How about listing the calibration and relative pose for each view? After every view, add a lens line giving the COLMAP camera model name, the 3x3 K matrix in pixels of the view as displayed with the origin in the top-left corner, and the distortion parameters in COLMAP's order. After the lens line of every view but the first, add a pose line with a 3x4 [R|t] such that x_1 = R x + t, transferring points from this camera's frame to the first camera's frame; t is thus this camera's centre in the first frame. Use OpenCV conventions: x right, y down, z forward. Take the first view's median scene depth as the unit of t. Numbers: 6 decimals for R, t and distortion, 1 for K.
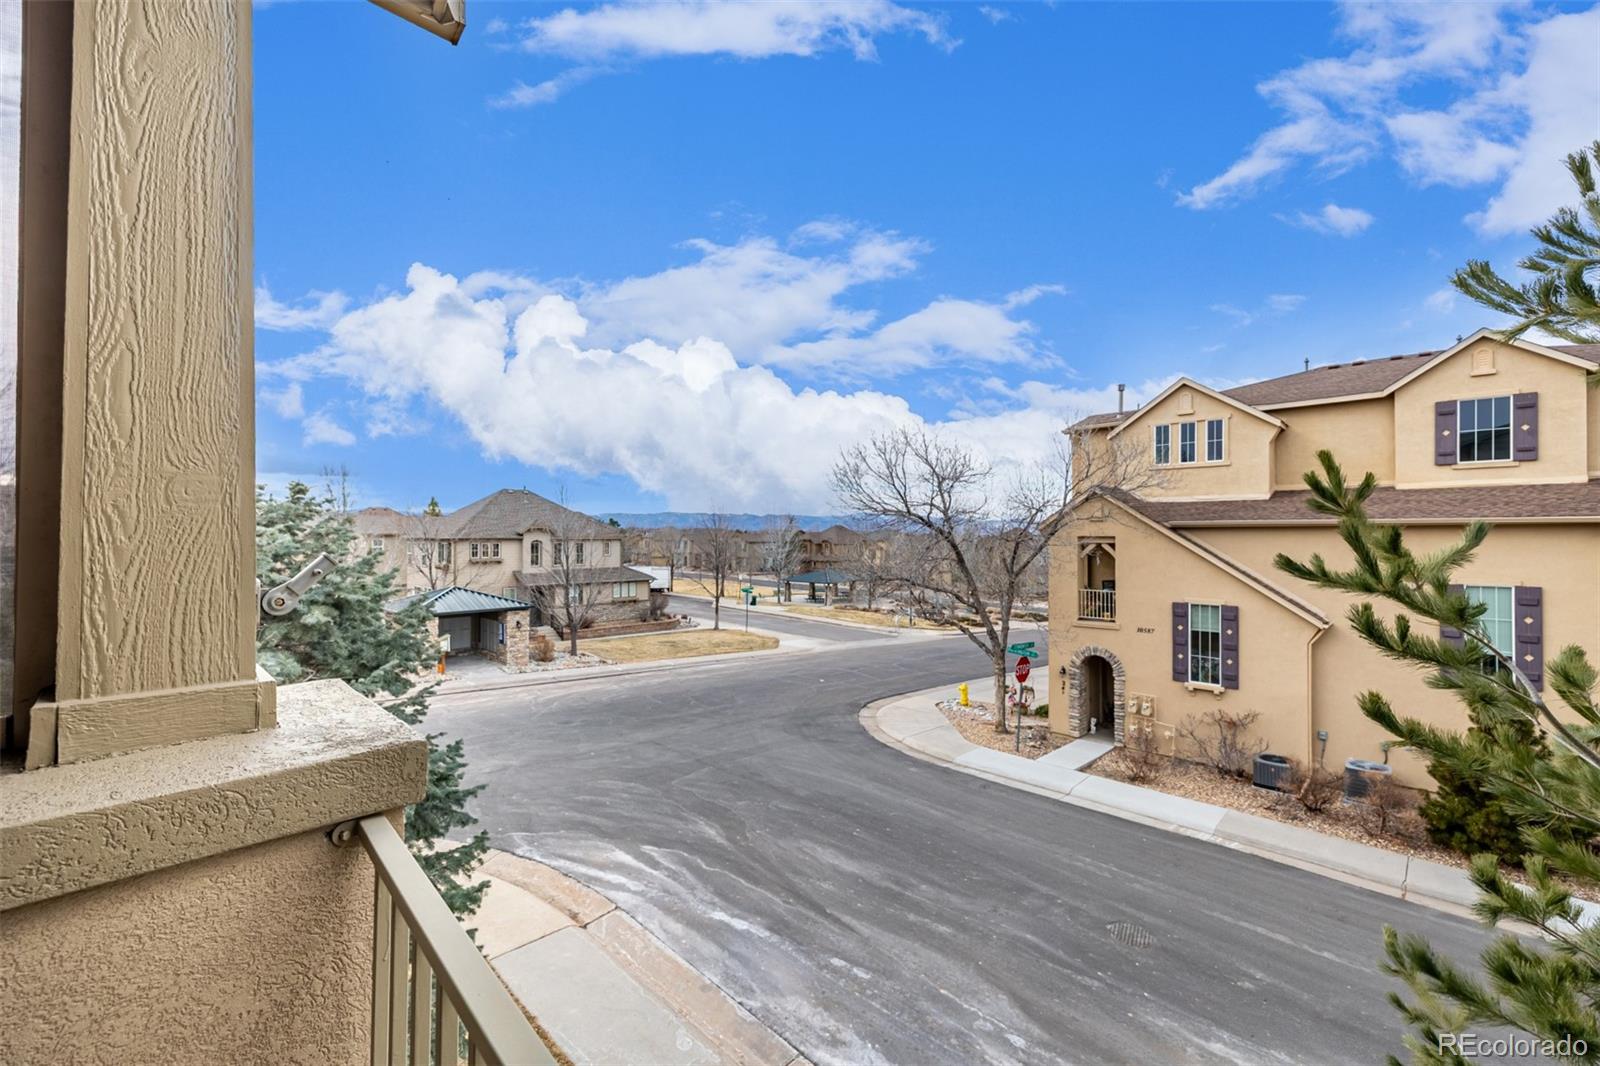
lens RADIAL K [[671.8, 0, 793.4], [0, 671.8, 538.4], [0, 0, 1]] dist [-0.000233, 0.000188]
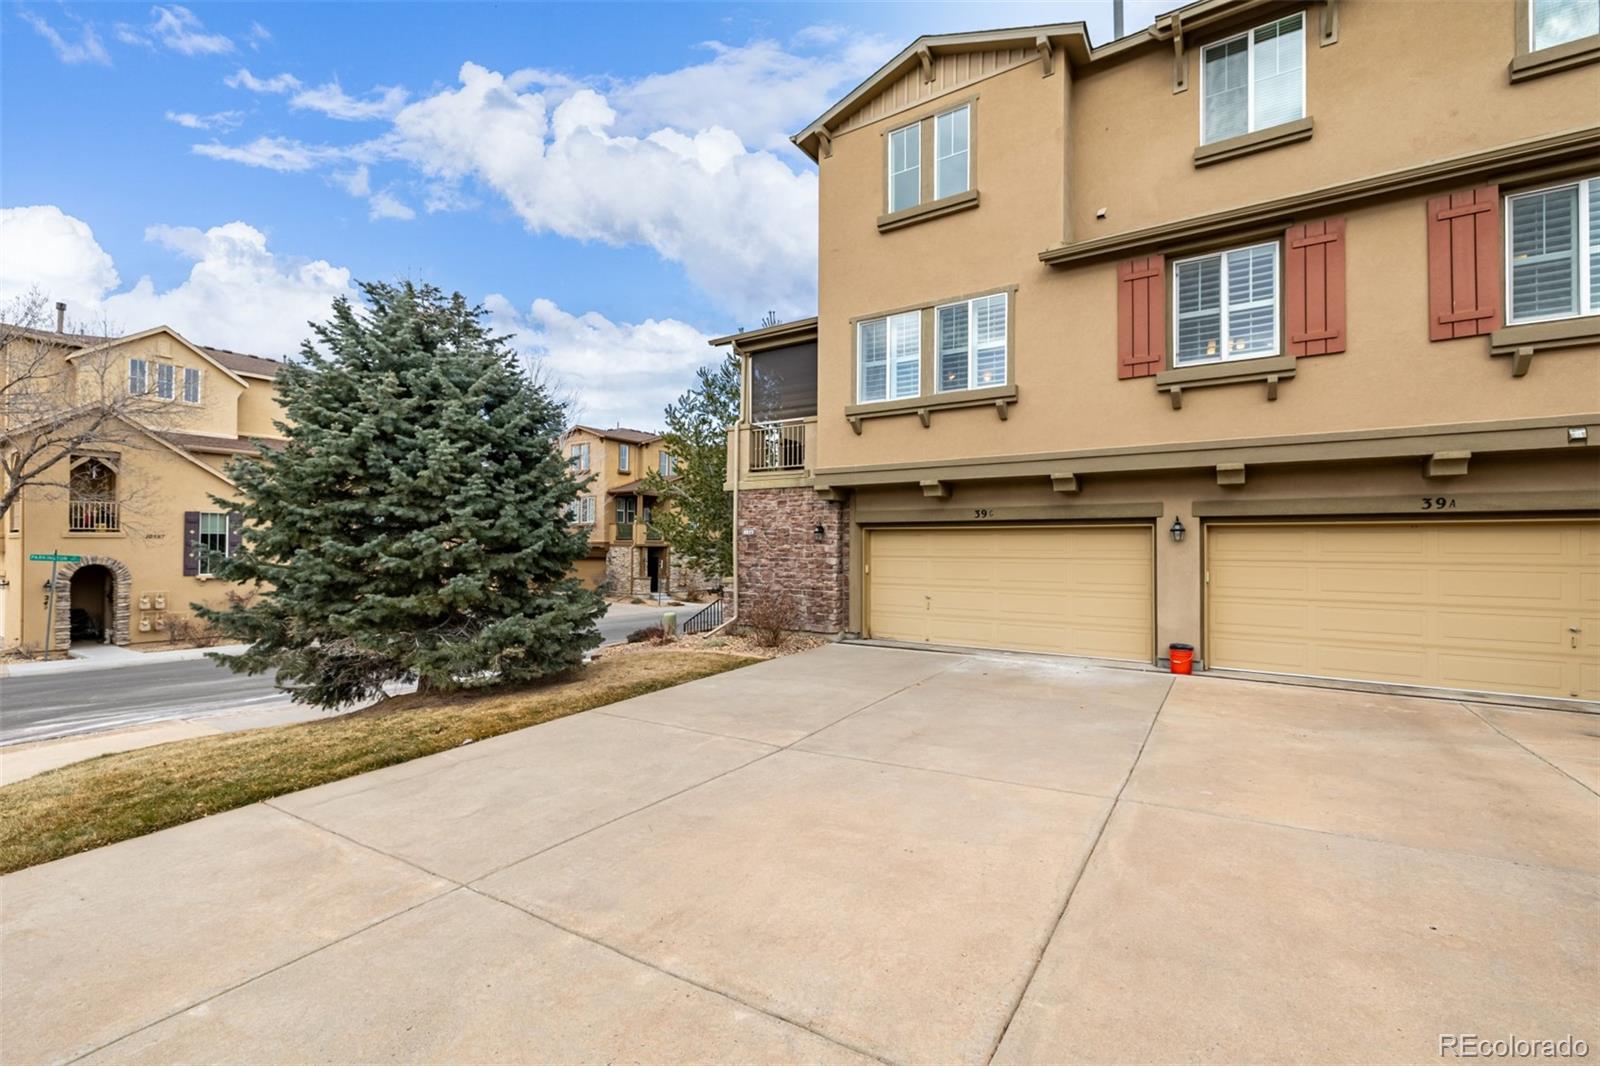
lens RADIAL K [[668.4, 0, 797.6], [0, 668.4, 532.9], [0, 0, 1]] dist [0.000624, -0.000013]
pose [[-0.200120, 0.020401, 0.979559, -0.785055], [-0.000594, 0.999780, -0.020943, 0.147770], [-0.979771, -0.004773, -0.200064, 0.144689]]
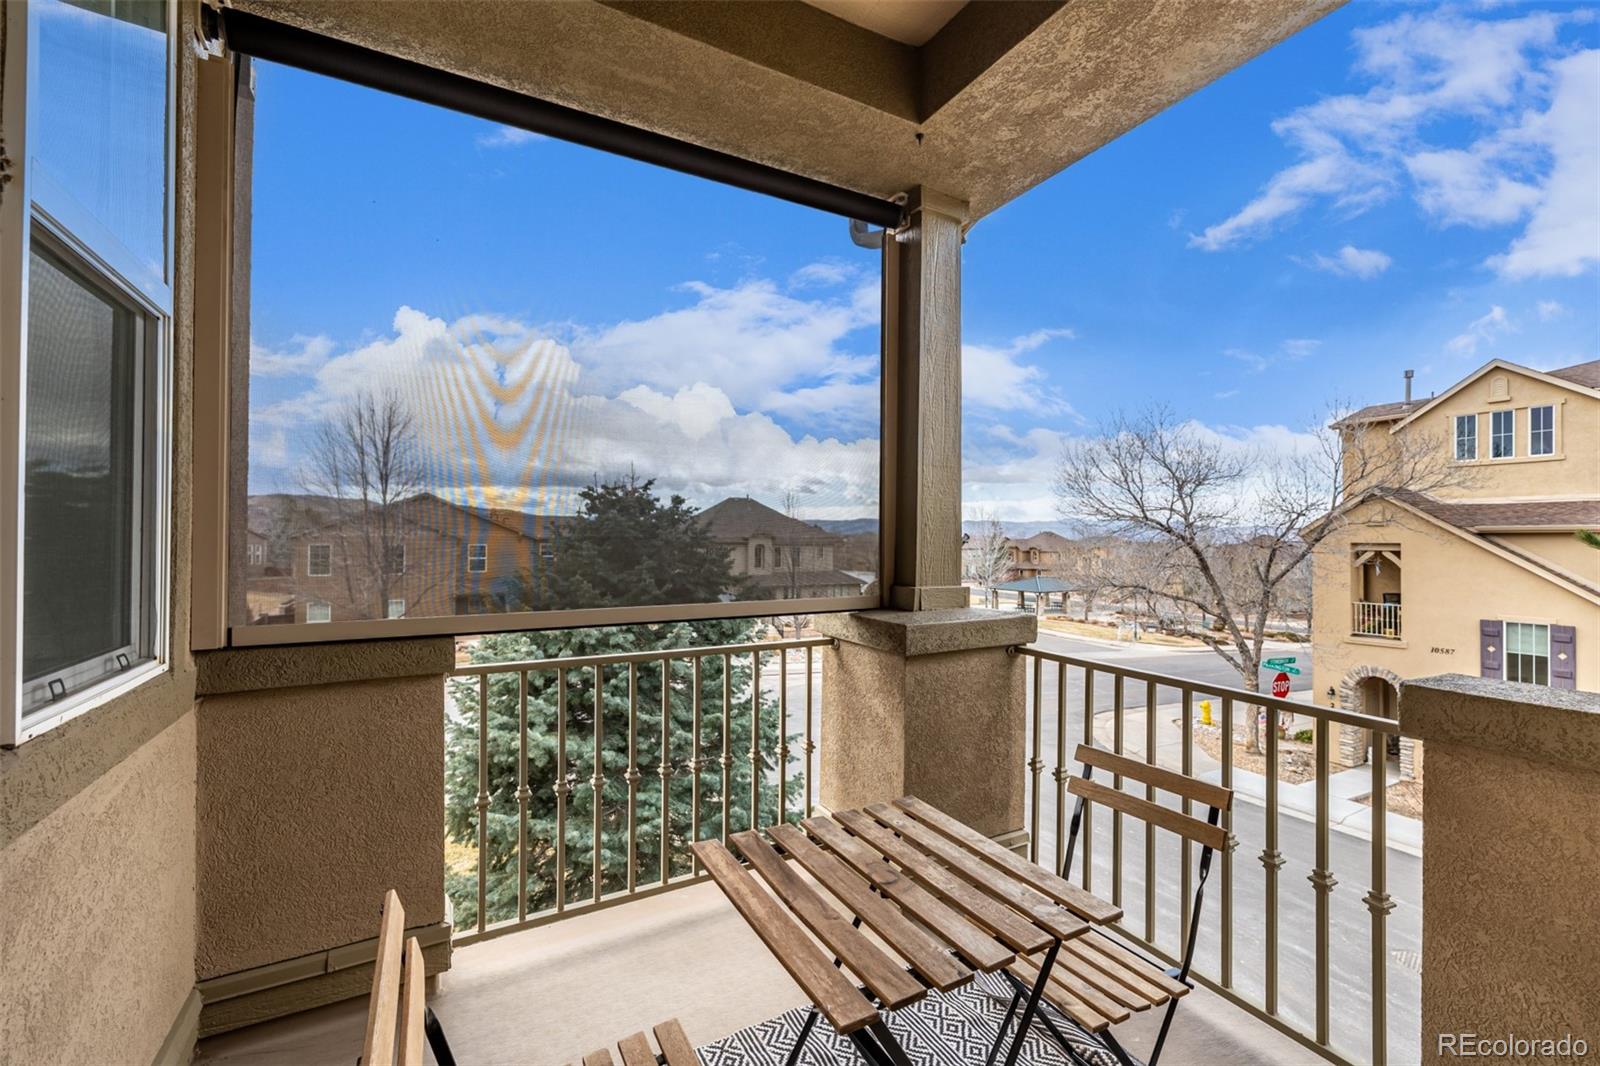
lens RADIAL K [[673.1, 0, 803.5], [0, 673.1, 536.6], [0, 0, 1]] dist [-0.000697, 0.000306]
pose [[0.961070, 0.001930, -0.276297, -0.033518], [-0.005360, 0.999918, -0.011660, 0.002770], [0.276252, 0.012687, 0.961001, -0.072787]]
